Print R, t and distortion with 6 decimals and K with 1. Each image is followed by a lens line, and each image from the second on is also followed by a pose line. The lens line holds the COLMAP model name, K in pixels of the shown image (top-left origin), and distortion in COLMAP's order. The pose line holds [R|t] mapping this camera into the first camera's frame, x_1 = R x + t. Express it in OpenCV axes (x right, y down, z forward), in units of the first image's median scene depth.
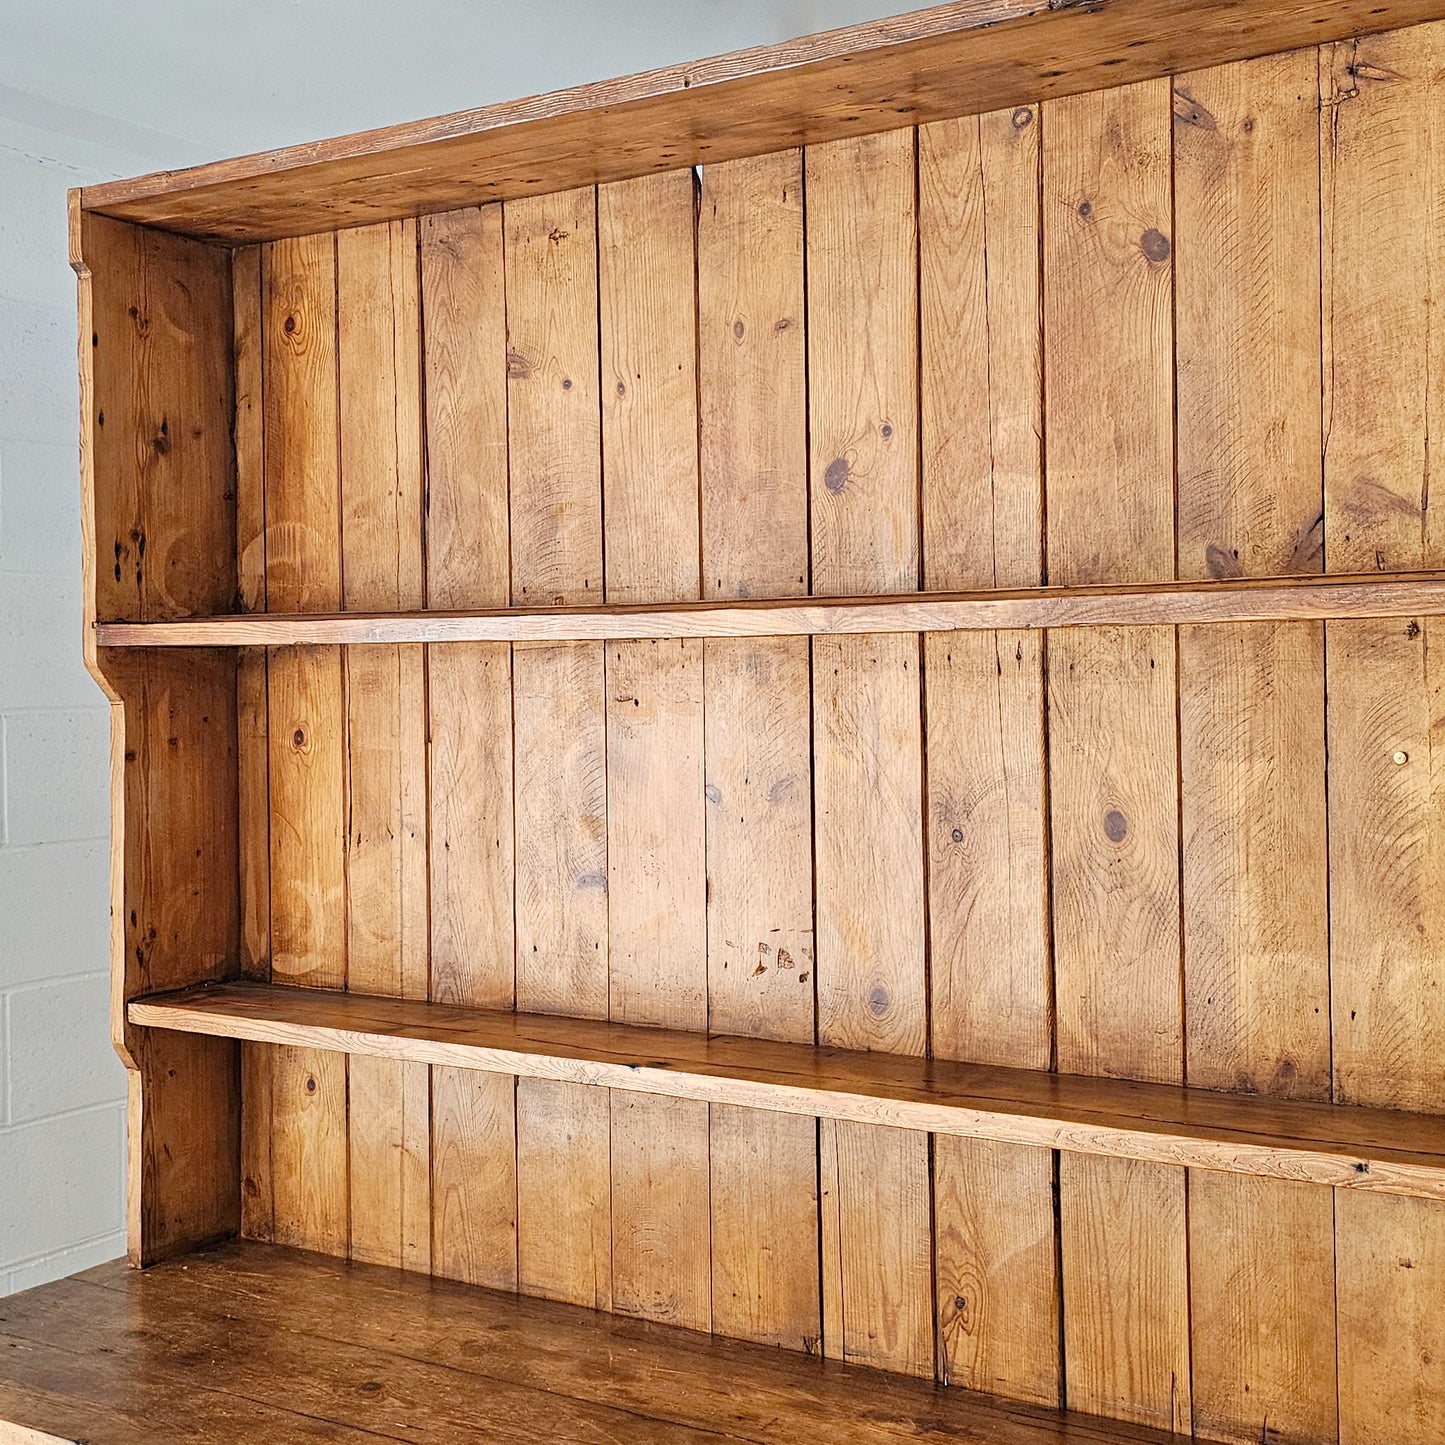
lens RADIAL K [[1909.9, 0, 729.6], [0, 1909.9, 678.3], [0, 0, 1]] dist [0.152471, -0.357637]
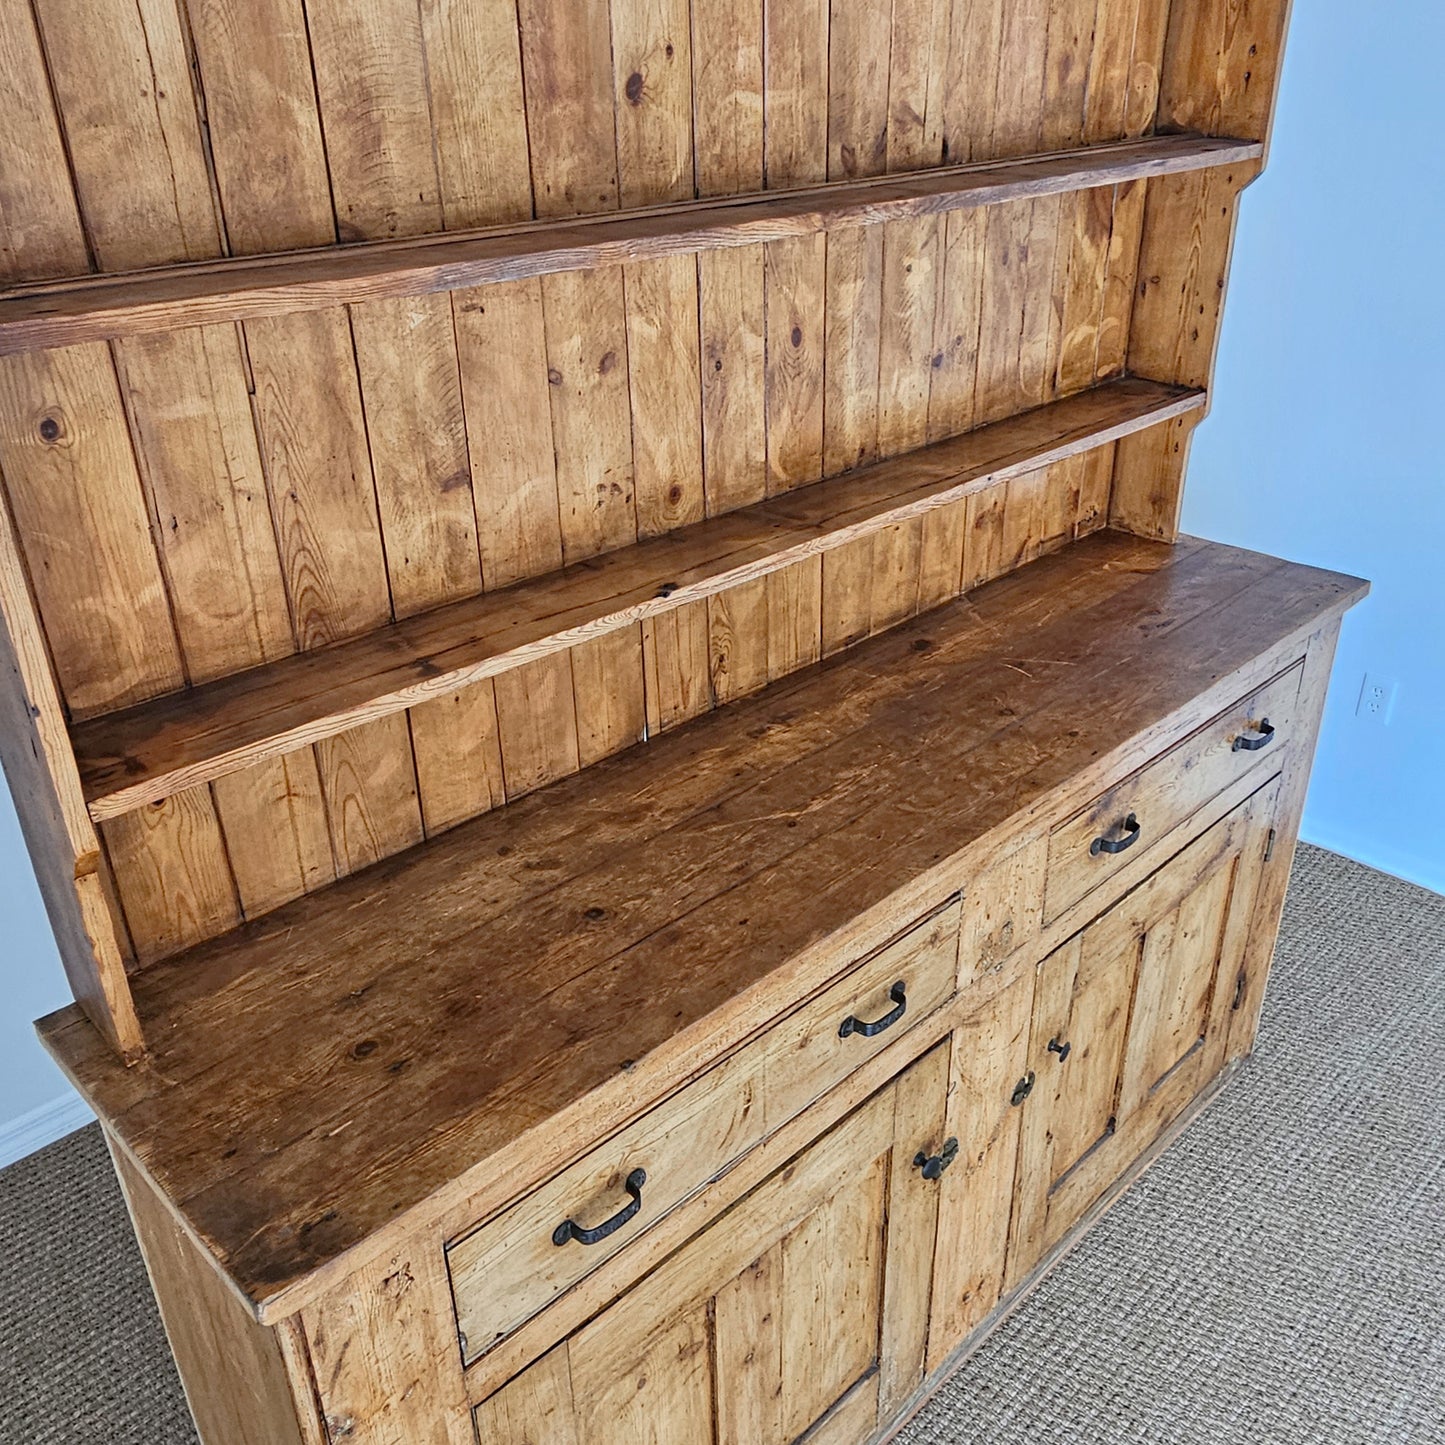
lens RADIAL K [[1283.3, 0, 709.1], [0, 1283.3, 691.3], [0, 0, 1]] dist [-0.006618, 0.004423]
pose [[0.252441, -0.423382, 0.870070, -0.825517], [0.035903, 0.902672, 0.428829, -0.110784], [-0.966946, -0.077016, 0.243072, 0.750697]]
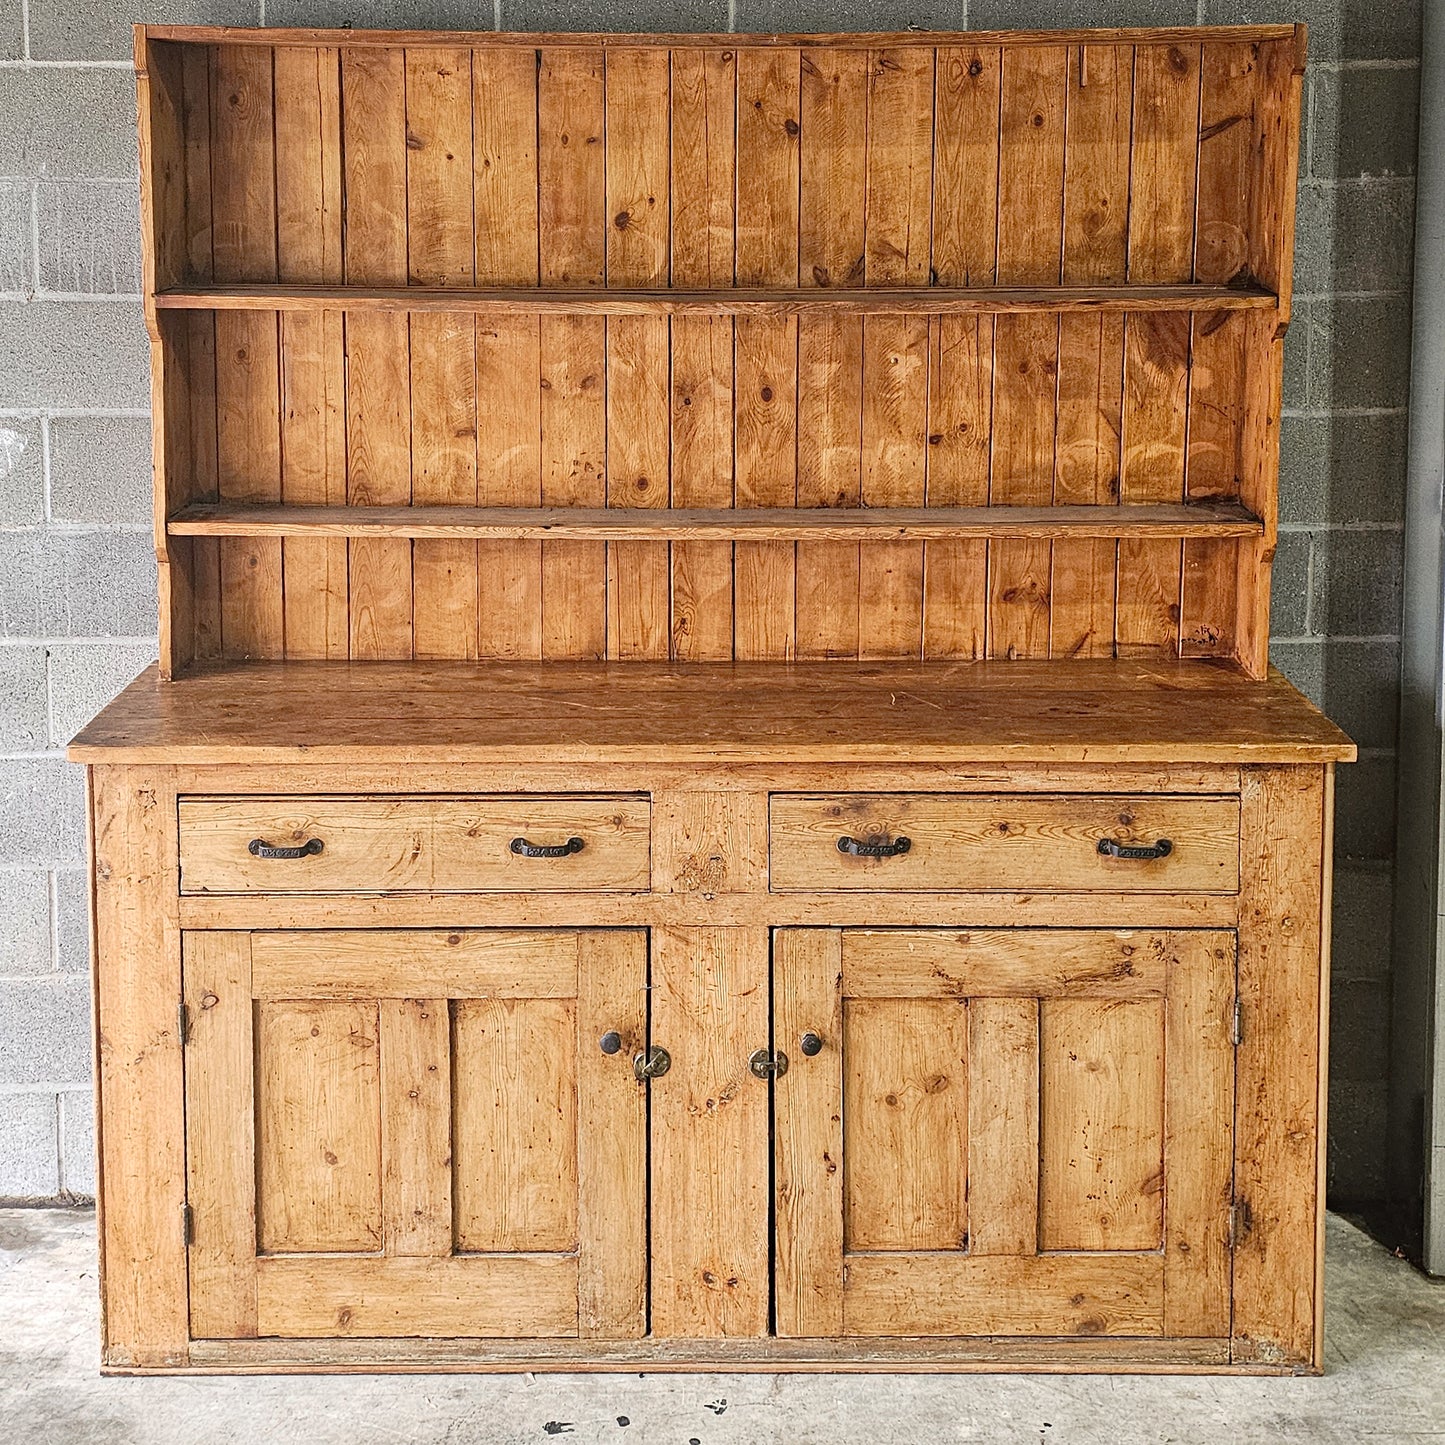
lens RADIAL K [[1810.8, 0, 753.3], [0, 1810.8, 349.4], [0, 0, 1]] dist [0.071328, -0.041350]
pose [[0.840214, -0.043293, 0.540524, -0.866839], [-0.010540, 0.995316, 0.096103, -0.158978], [-0.542153, -0.086444, 0.835821, -0.655417]]
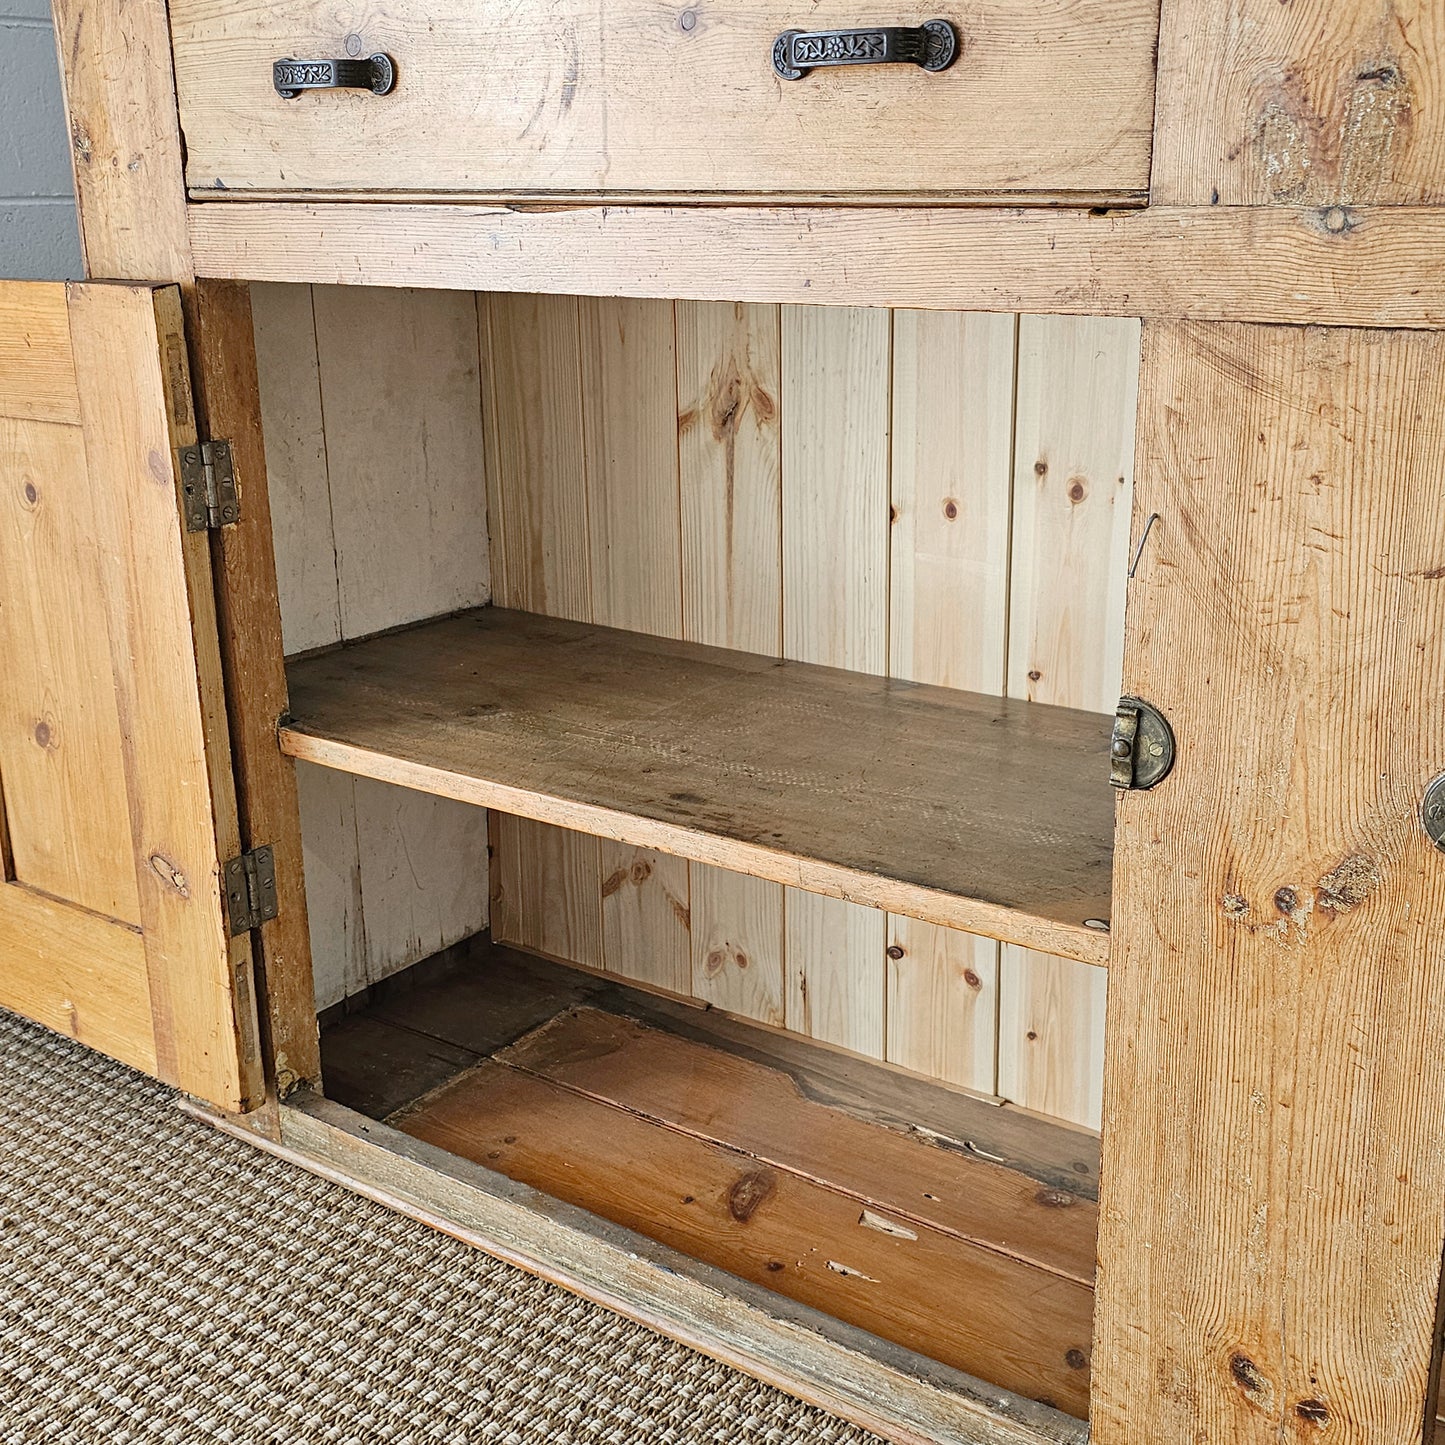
lens RADIAL K [[1758.6, 0, 704.9], [0, 1758.6, 698.7], [0, 0, 1]] dist [0.161939, -0.390648]
pose [[0.997348, 0.016666, -0.070847, -0.130566], [0.004722, 0.956560, 0.291496, 0.503126], [0.072627, -0.291058, 0.953945, 0.241598]]
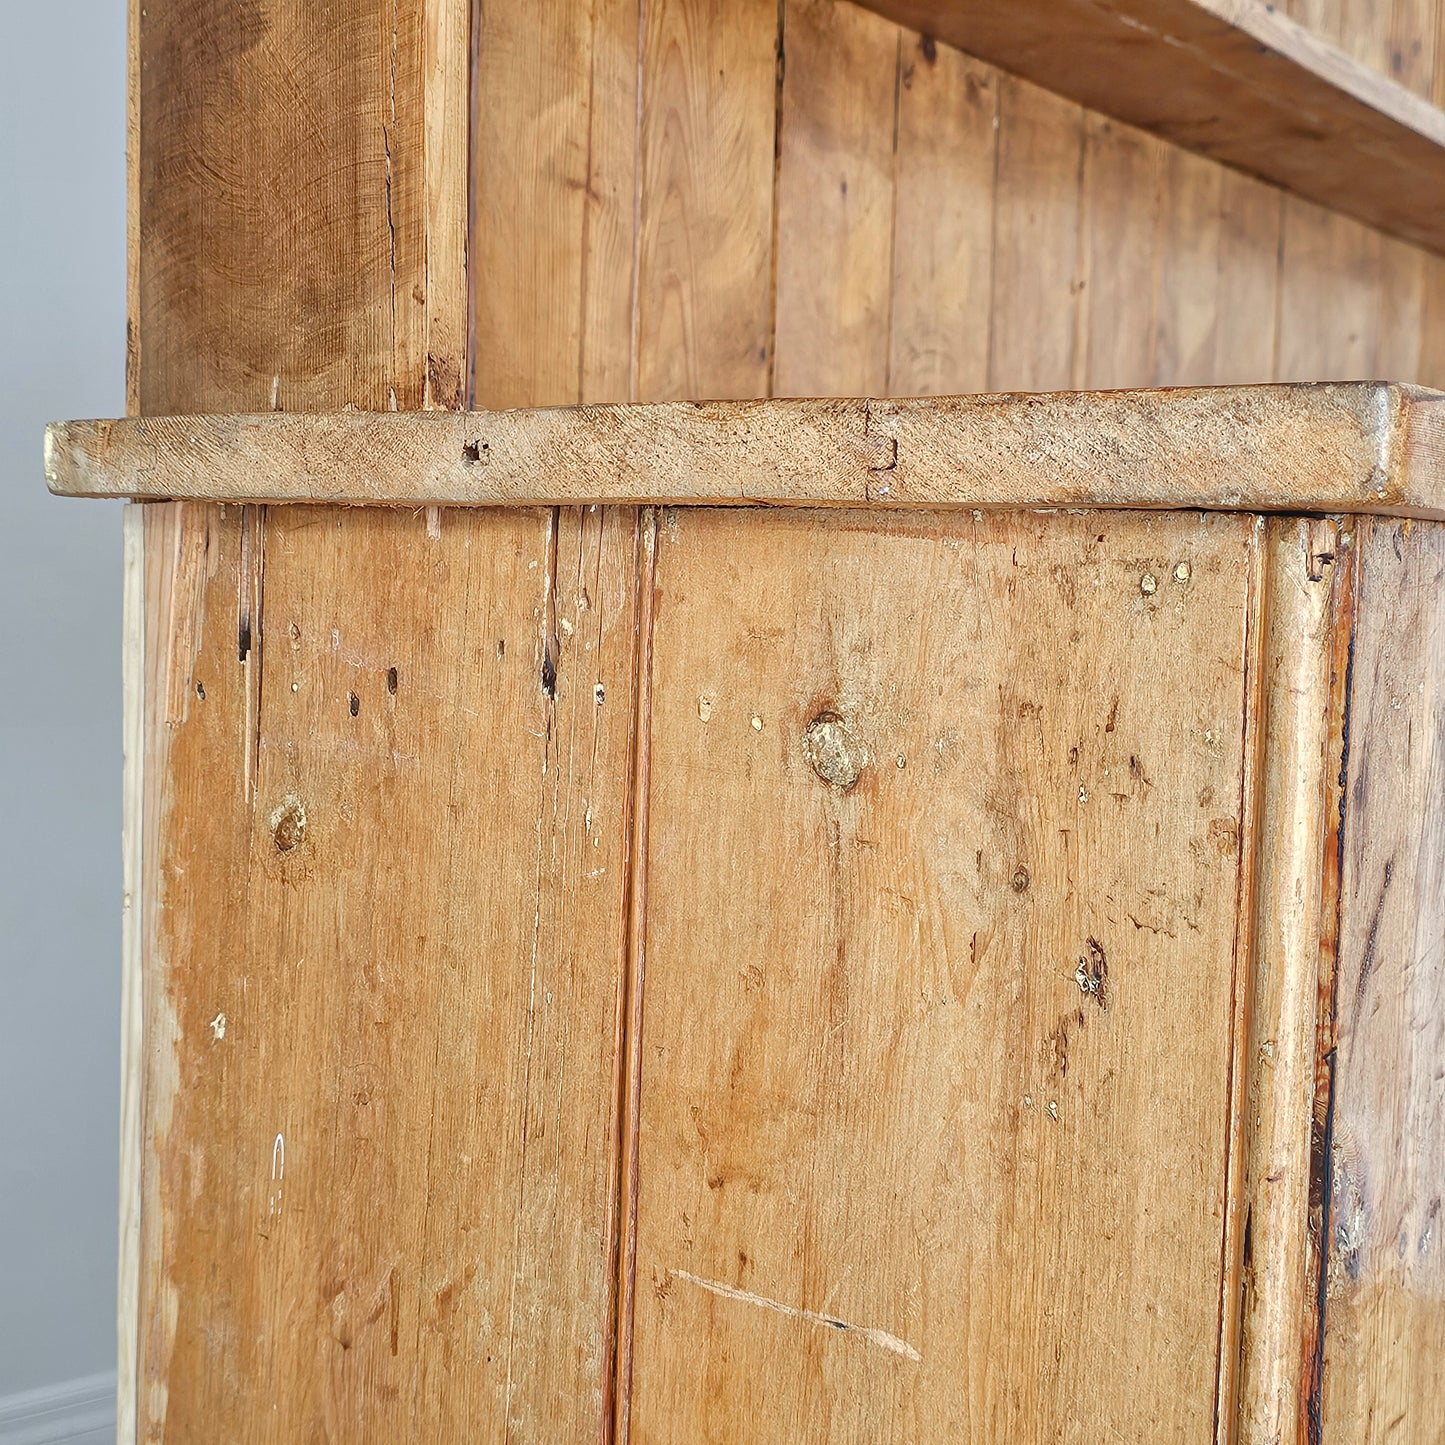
lens RADIAL K [[2168.4, 0, 720.6], [0, 2168.4, 671.2], [0, 0, 1]] dist [0.248503, -0.986843]
pose [[0.040341, -0.032968, 0.998642, -0.806393], [-0.020243, 0.999223, 0.033805, 0.403703], [-0.998981, -0.021579, 0.039643, 1.147175]]
